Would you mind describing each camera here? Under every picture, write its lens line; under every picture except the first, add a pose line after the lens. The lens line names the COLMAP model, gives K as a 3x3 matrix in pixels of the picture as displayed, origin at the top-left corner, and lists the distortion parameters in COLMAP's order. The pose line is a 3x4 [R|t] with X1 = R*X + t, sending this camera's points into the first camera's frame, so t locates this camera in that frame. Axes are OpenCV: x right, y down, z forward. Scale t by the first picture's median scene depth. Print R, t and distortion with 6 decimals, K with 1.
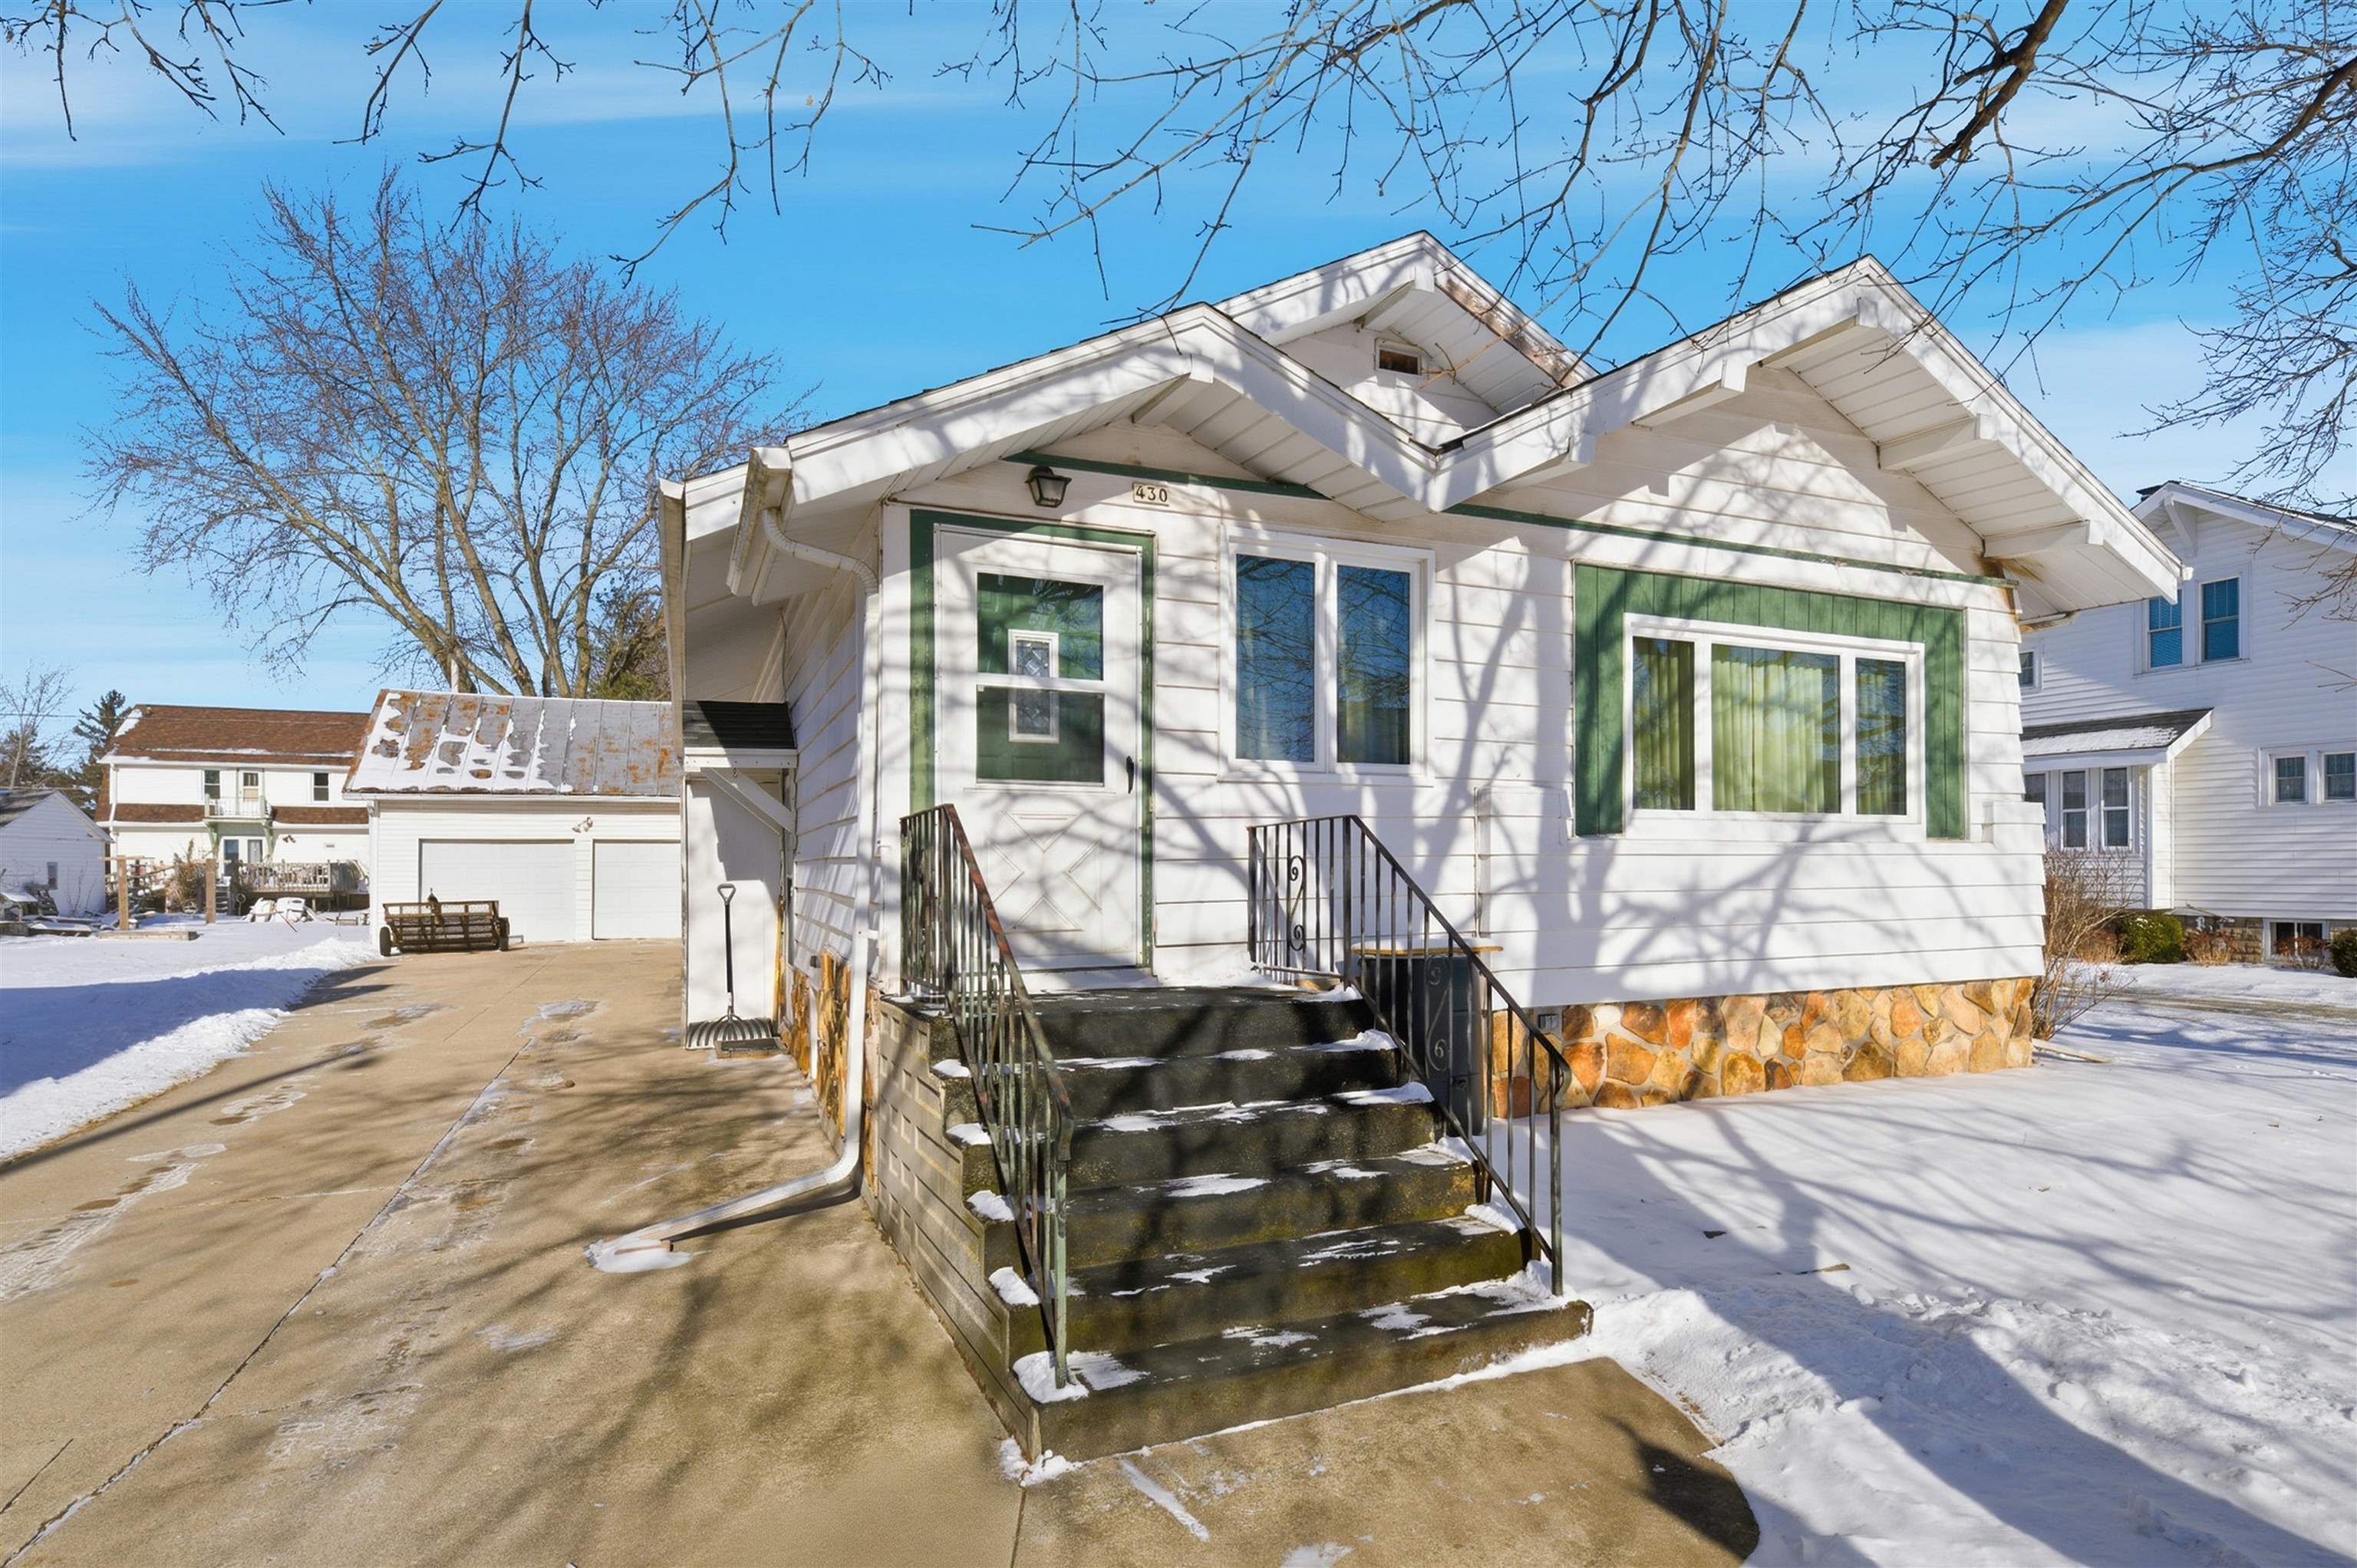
lens RADIAL K [[1221.7, 0, 1185.8], [0, 1221.7, 823.5], [0, 0, 1]] dist [0.002705, -0.000180]
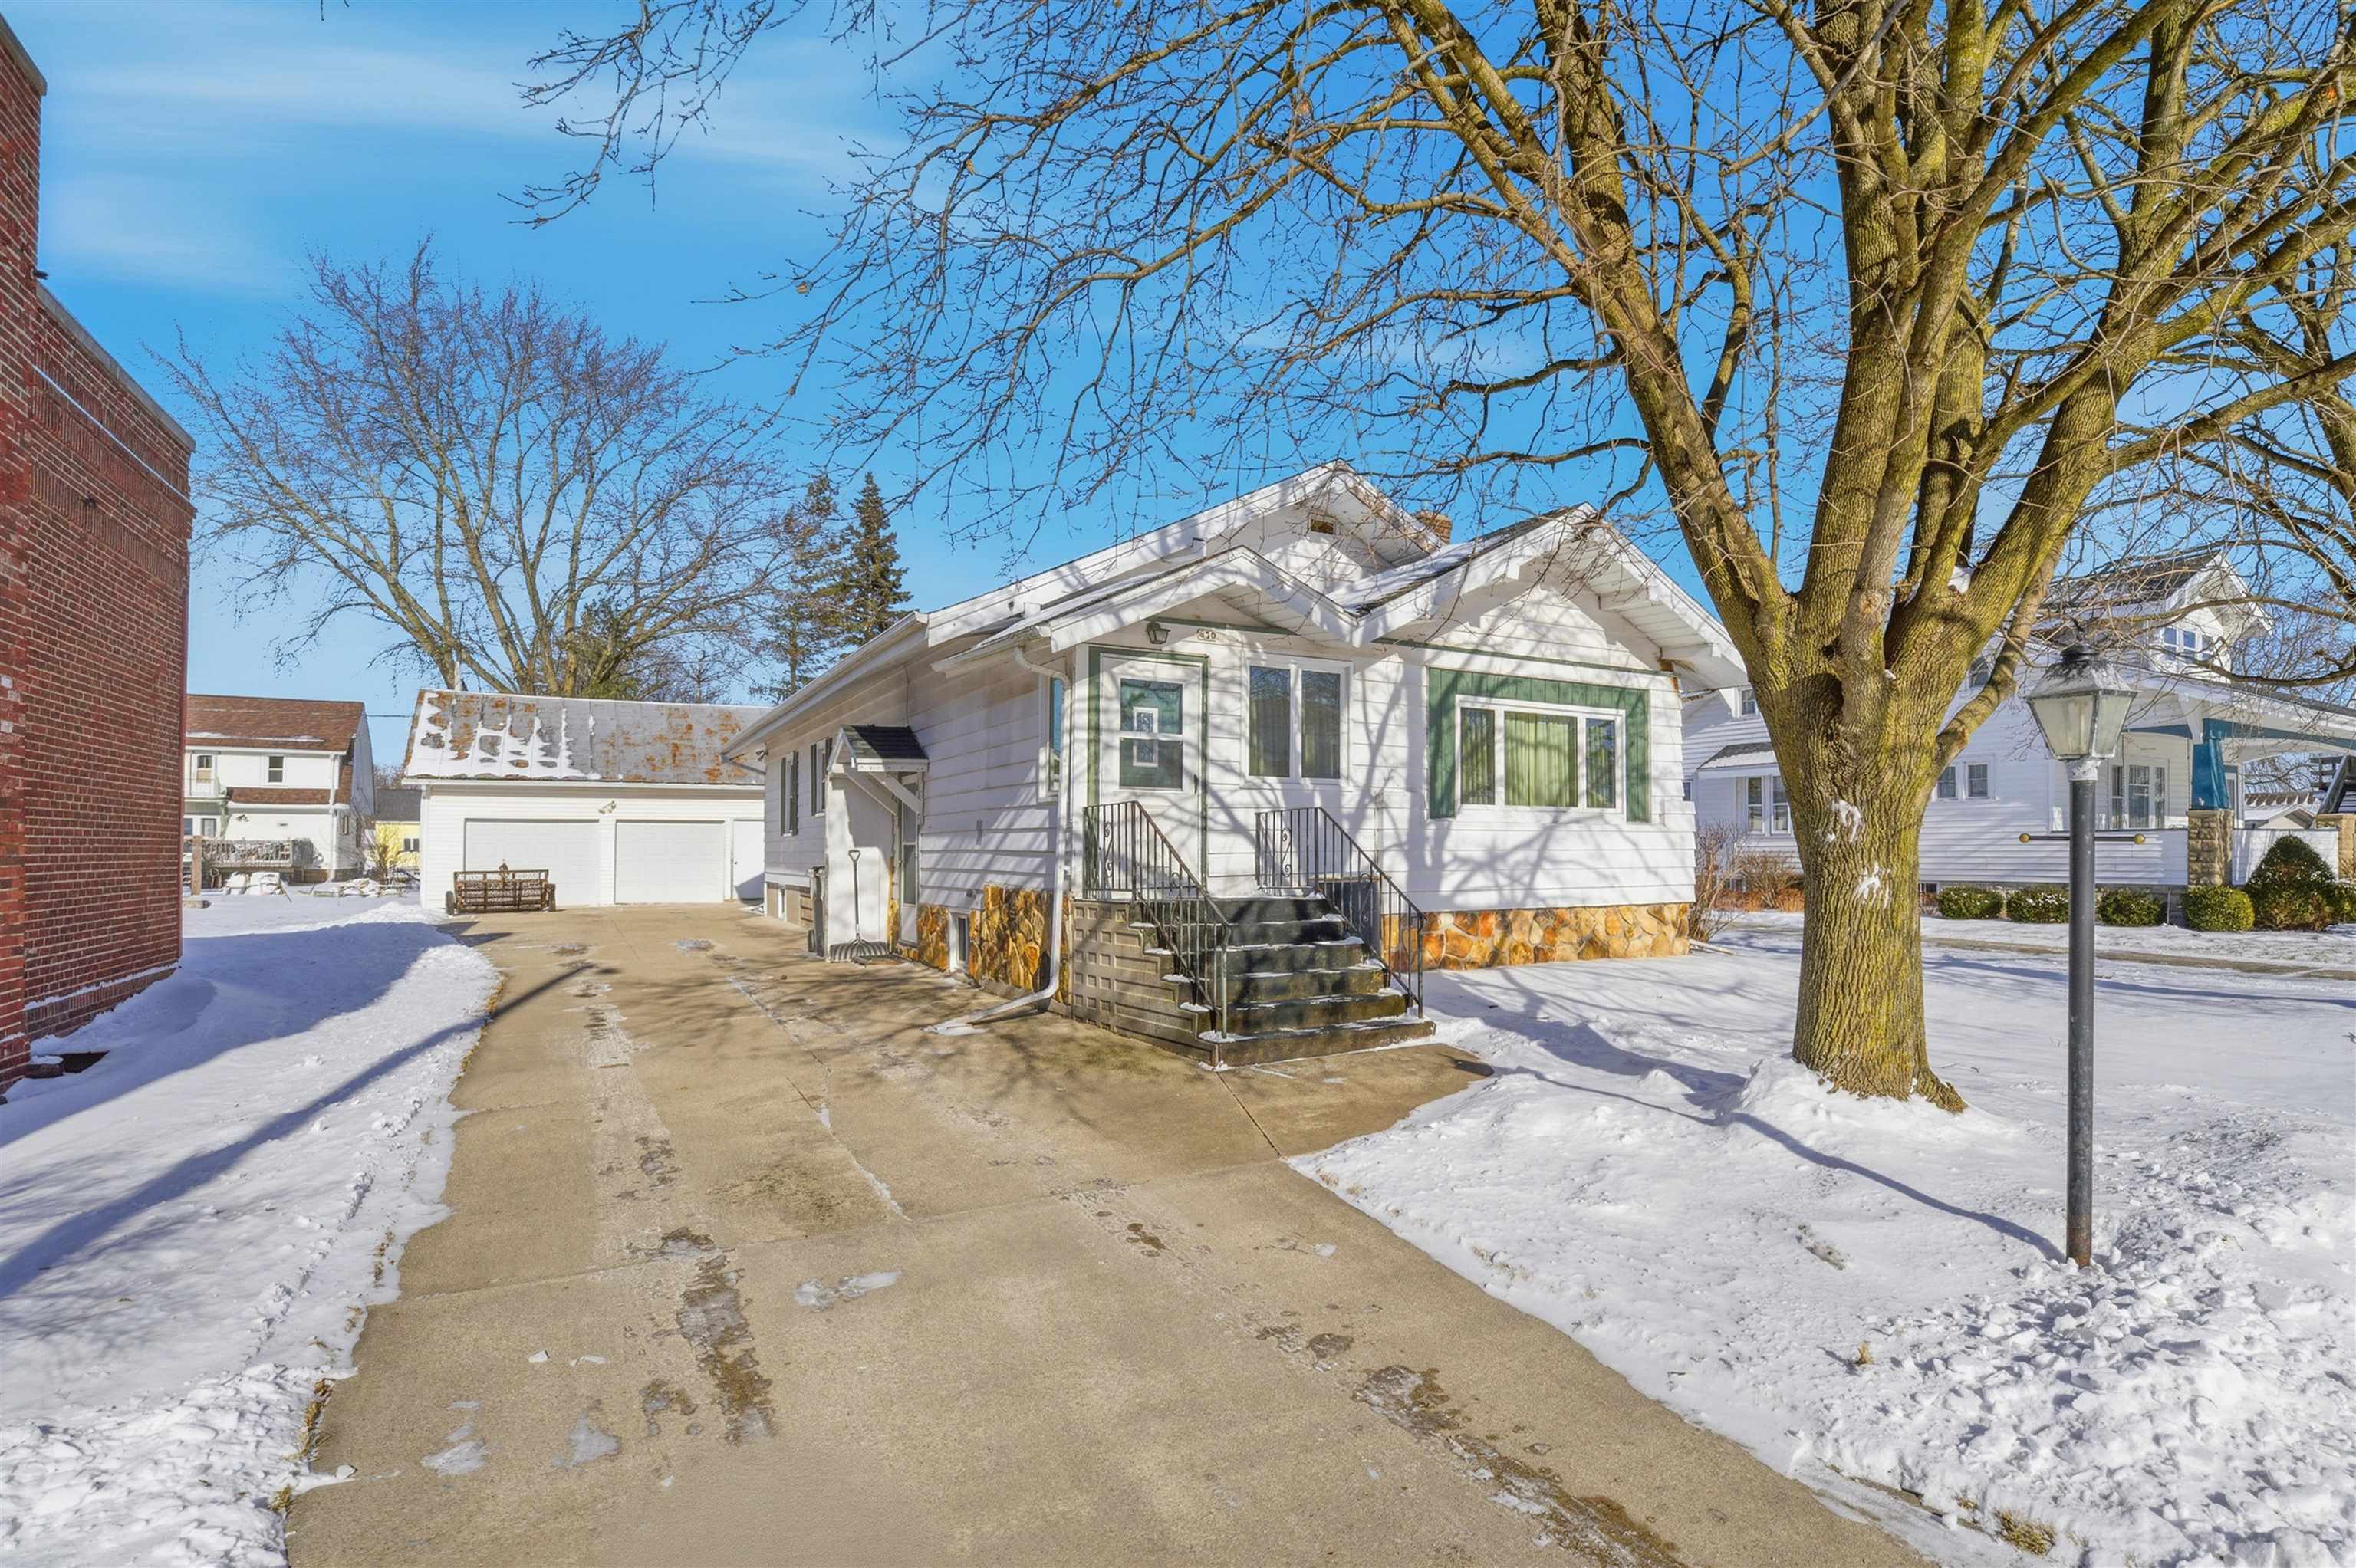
lens RADIAL K [[1017.5, 0, 1178.0], [0, 1017.5, 784.0], [0, 0, 1]] dist [-0.000238, 0.000013]
pose [[0.997775, 0.008510, 0.066124, -0.153978], [-0.006833, 0.999650, -0.025546, -0.000787], [-0.066319, 0.025038, 0.997484, -0.487125]]
